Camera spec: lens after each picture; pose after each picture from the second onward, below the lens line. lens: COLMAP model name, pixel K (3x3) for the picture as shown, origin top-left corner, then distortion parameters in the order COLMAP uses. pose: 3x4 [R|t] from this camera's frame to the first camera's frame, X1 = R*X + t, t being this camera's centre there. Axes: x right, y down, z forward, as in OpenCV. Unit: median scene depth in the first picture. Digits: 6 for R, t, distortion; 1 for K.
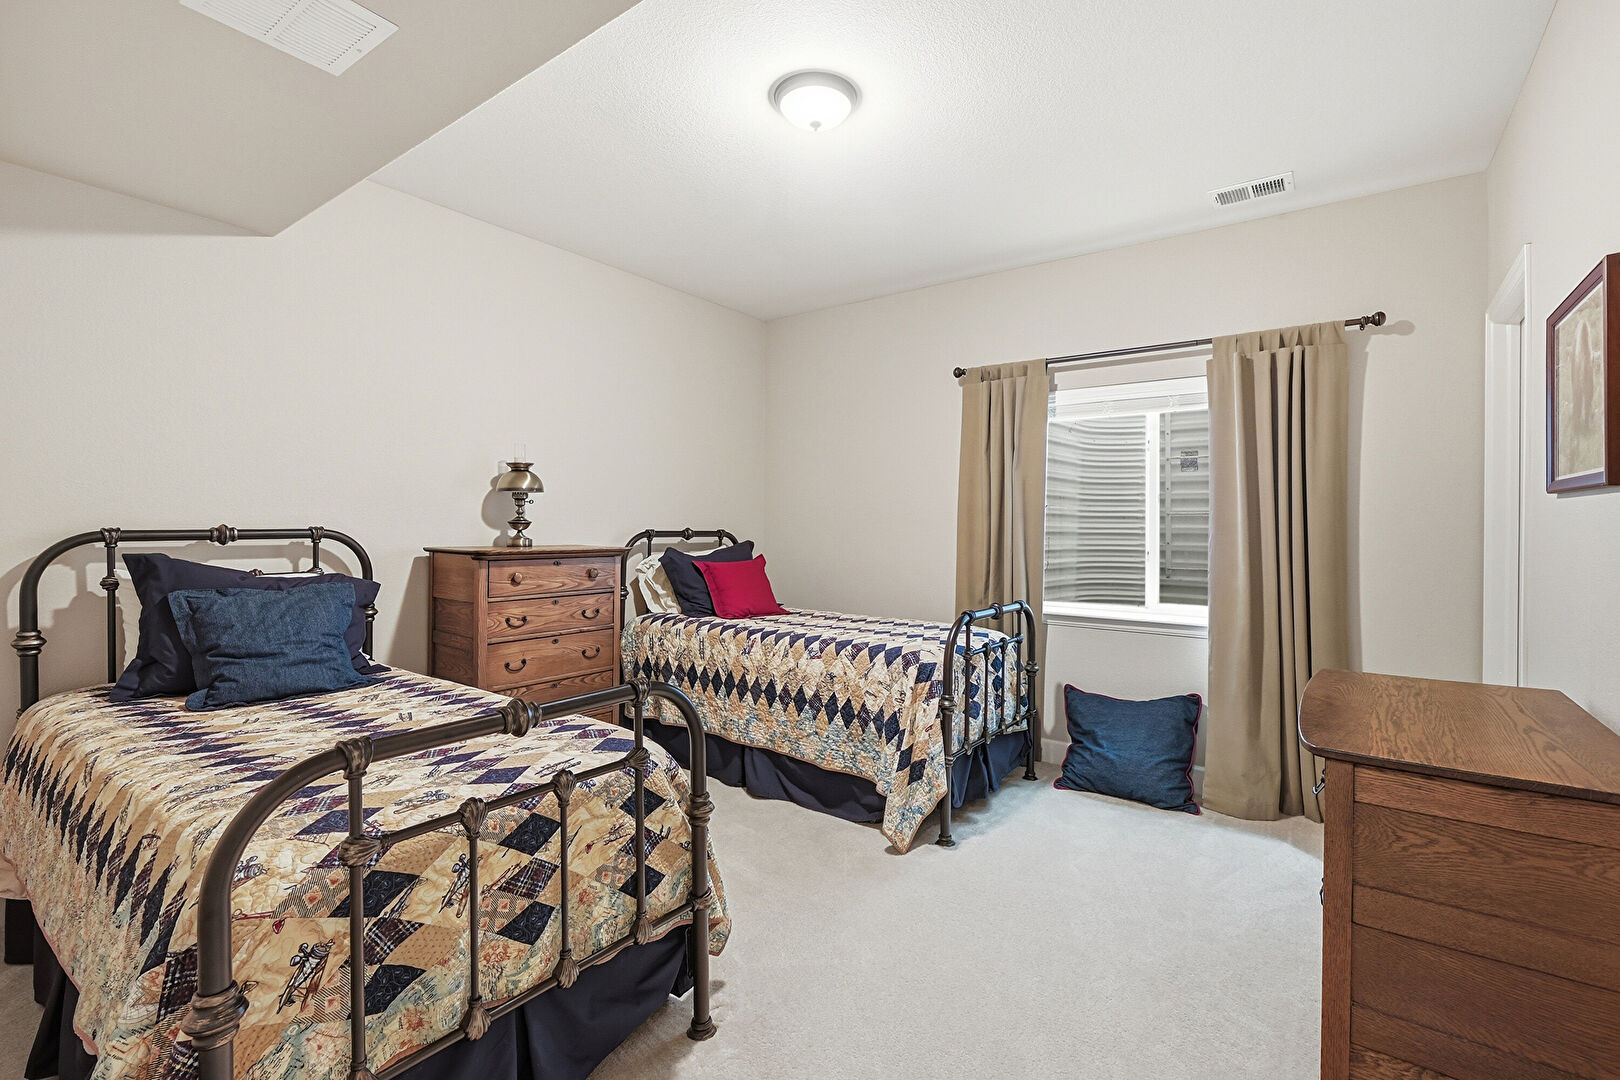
lens RADIAL K [[733.0, 0, 800.4], [0, 733.0, 537.7], [0, 0, 1]] dist [-0.000886, -0.000176]
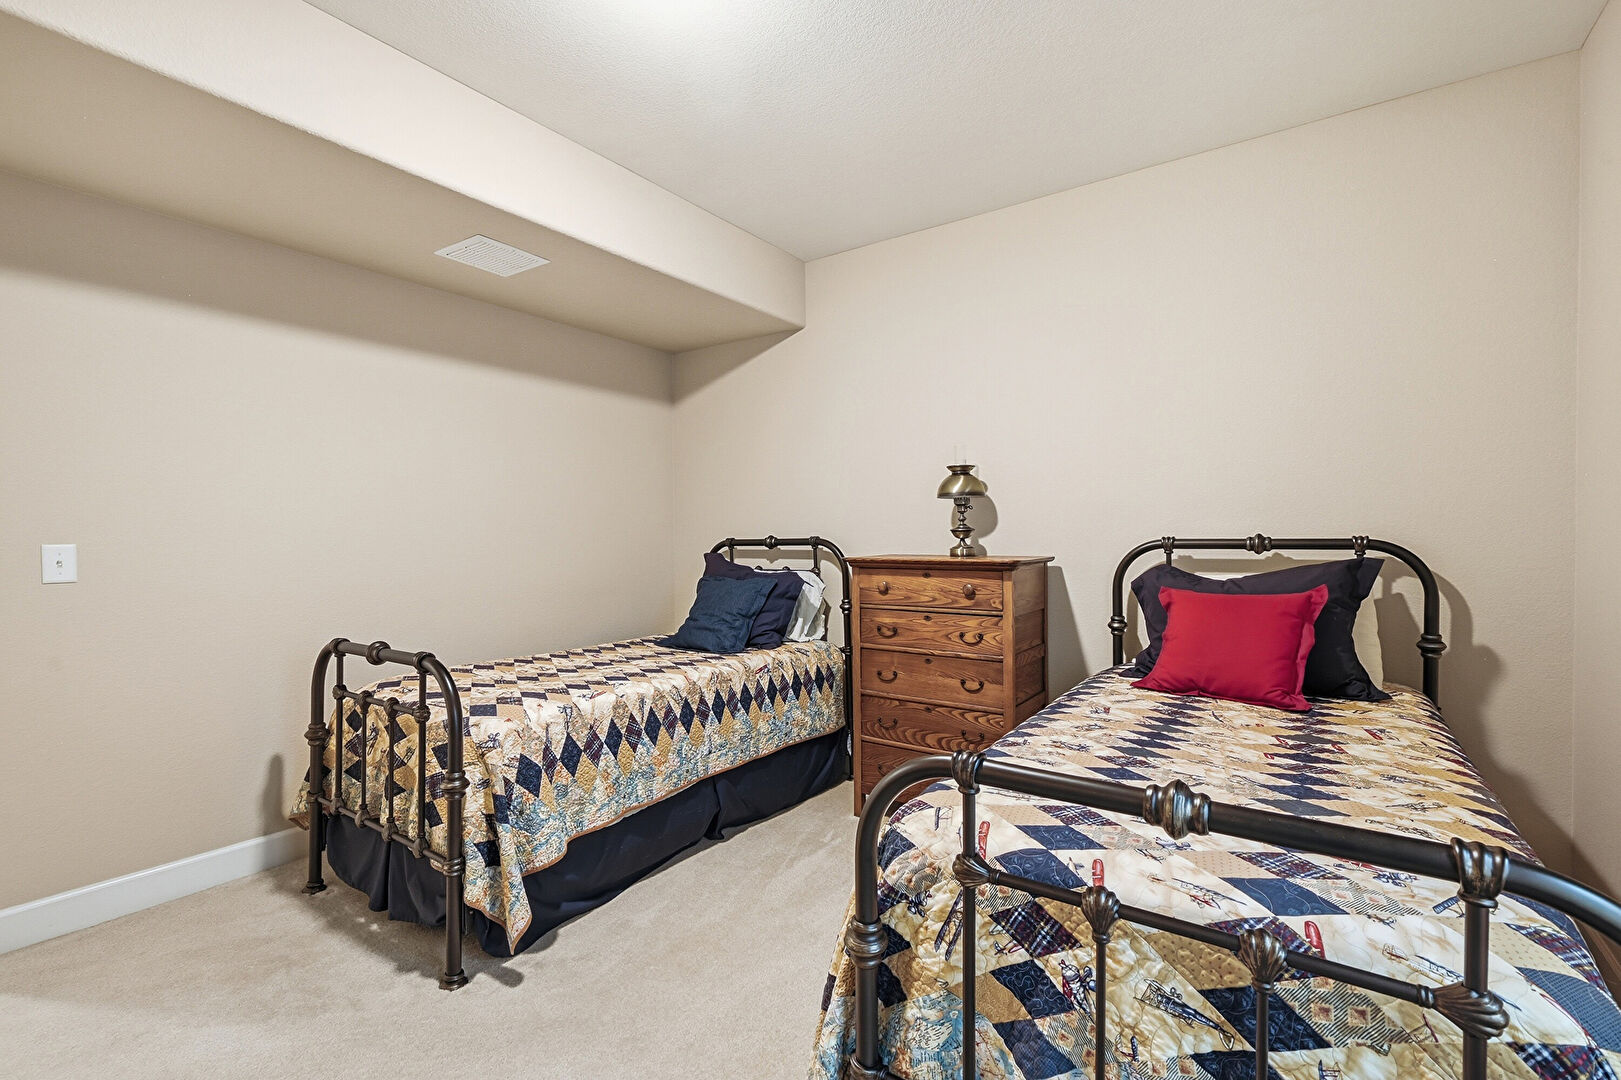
lens RADIAL K [[733.5, 0, 800.9], [0, 733.5, 537.7], [0, 0, 1]] dist [-0.000886, -0.000176]
pose [[0.021909, -0.004362, -0.999750, 0.547444], [-0.010658, 0.999933, -0.004597, -0.005403], [0.999703, 0.010756, 0.021861, 0.785856]]
